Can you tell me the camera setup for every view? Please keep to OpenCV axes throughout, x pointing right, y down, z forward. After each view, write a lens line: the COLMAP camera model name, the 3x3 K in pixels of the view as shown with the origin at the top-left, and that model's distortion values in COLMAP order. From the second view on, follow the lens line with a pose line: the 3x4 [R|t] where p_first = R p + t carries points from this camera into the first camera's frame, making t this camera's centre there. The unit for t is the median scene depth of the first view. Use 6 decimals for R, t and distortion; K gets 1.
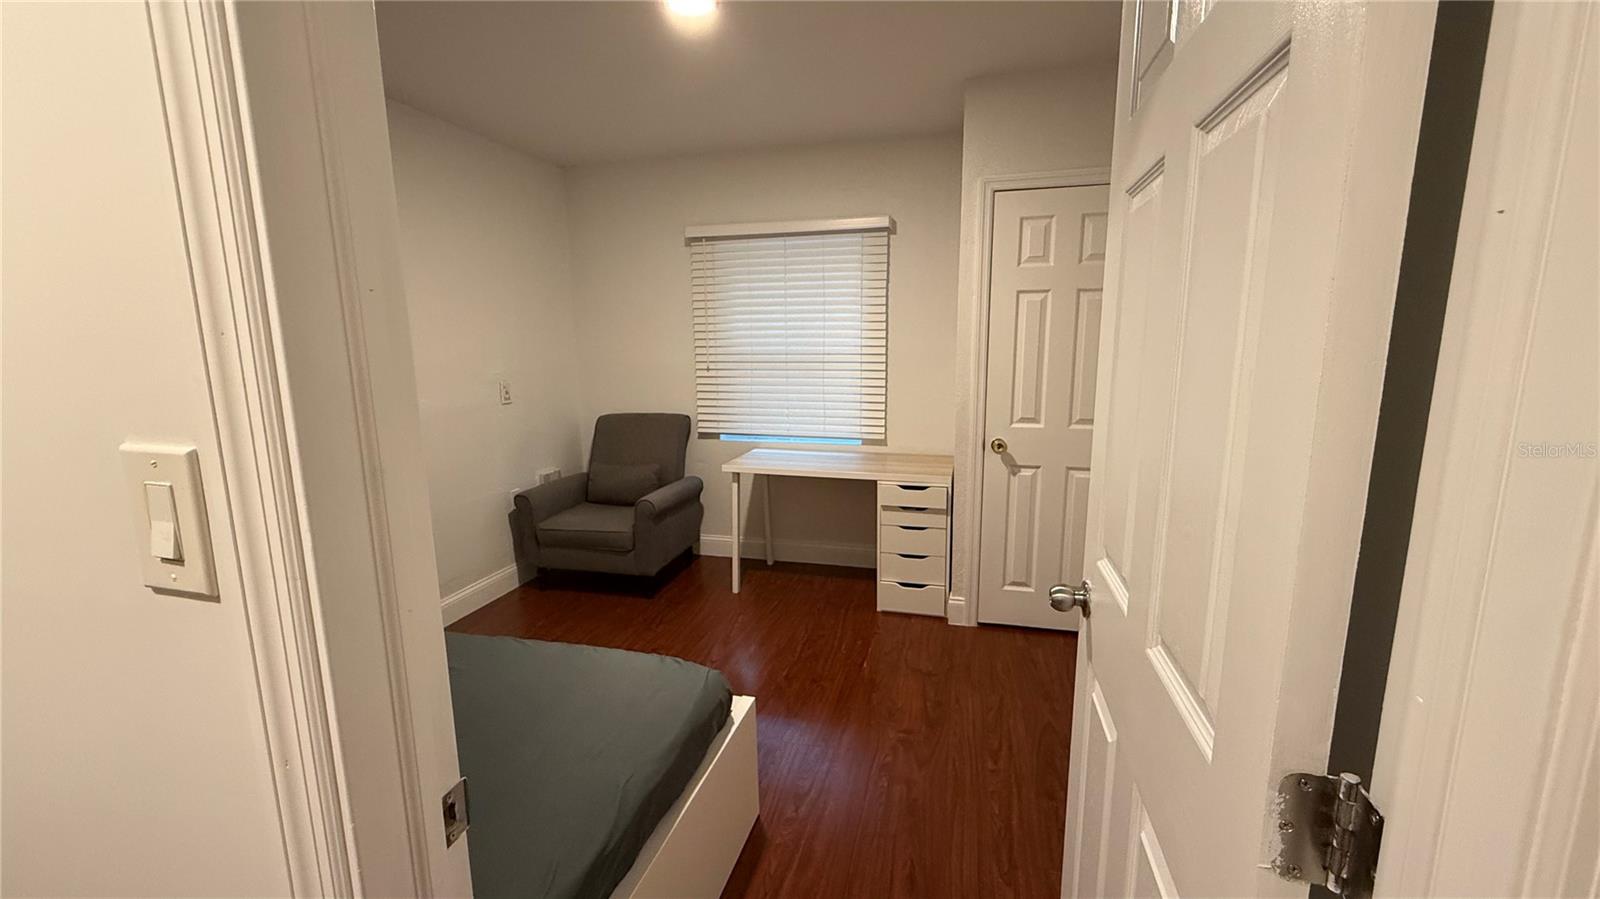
lens RADIAL K [[637.0, 0, 800.0], [0, 637.0, 449.5], [0, 0, 1]] dist [-0.000426, 0.000132]
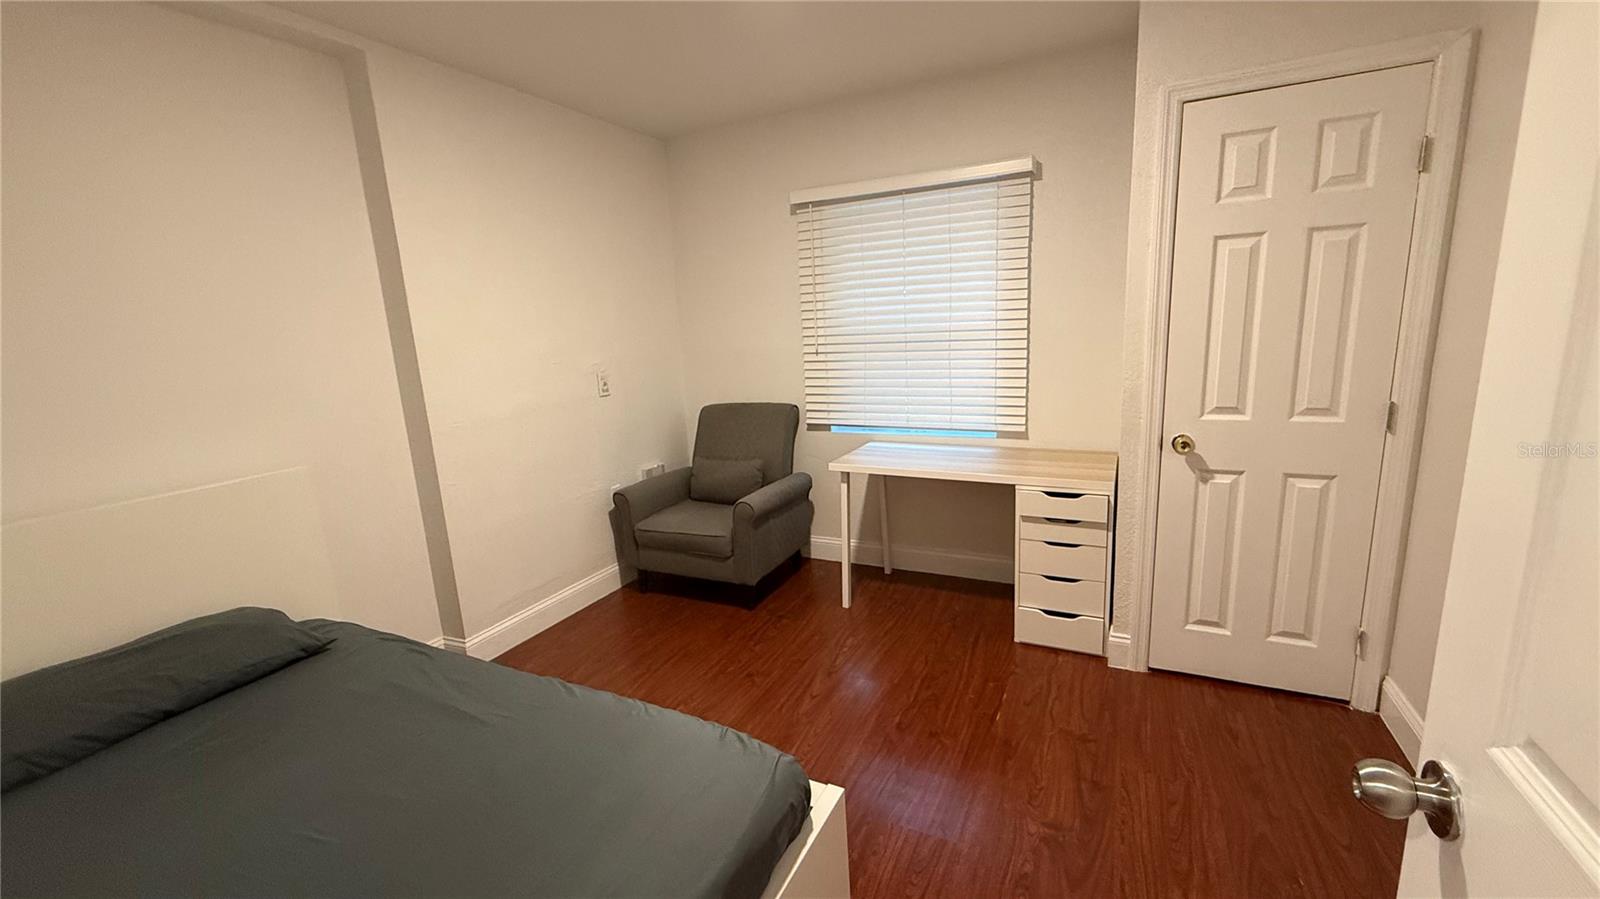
lens RADIAL K [[637.0, 0, 800.0], [0, 637.0, 449.5], [0, 0, 1]] dist [-0.000426, 0.000132]
pose [[0.978647, 0.002217, -0.205536, 0.017785], [0.004076, 0.999536, 0.030190, -0.020771], [0.205508, -0.030383, 0.978184, 0.138874]]
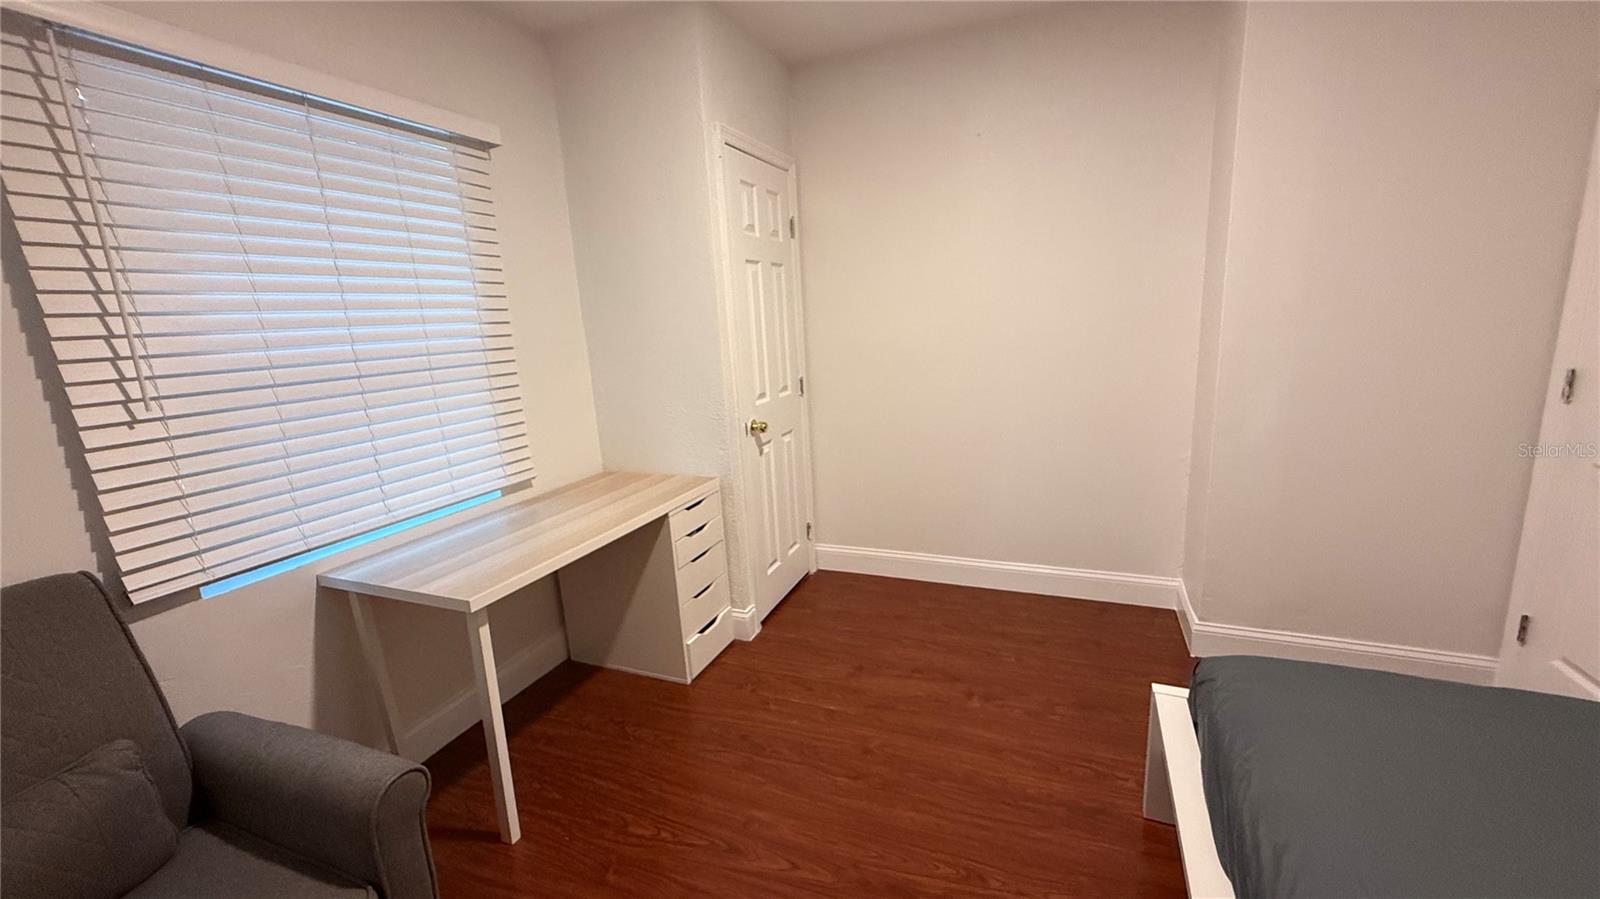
lens RADIAL K [[637.0, 0, 800.0], [0, 637.0, 449.5], [0, 0, 1]] dist [-0.000426, 0.000132]
pose [[0.140325, -0.203913, 0.968880, -0.502714], [0.226186, 0.959288, 0.169135, -0.100654], [-0.963924, 0.195413, 0.180734, 0.670045]]
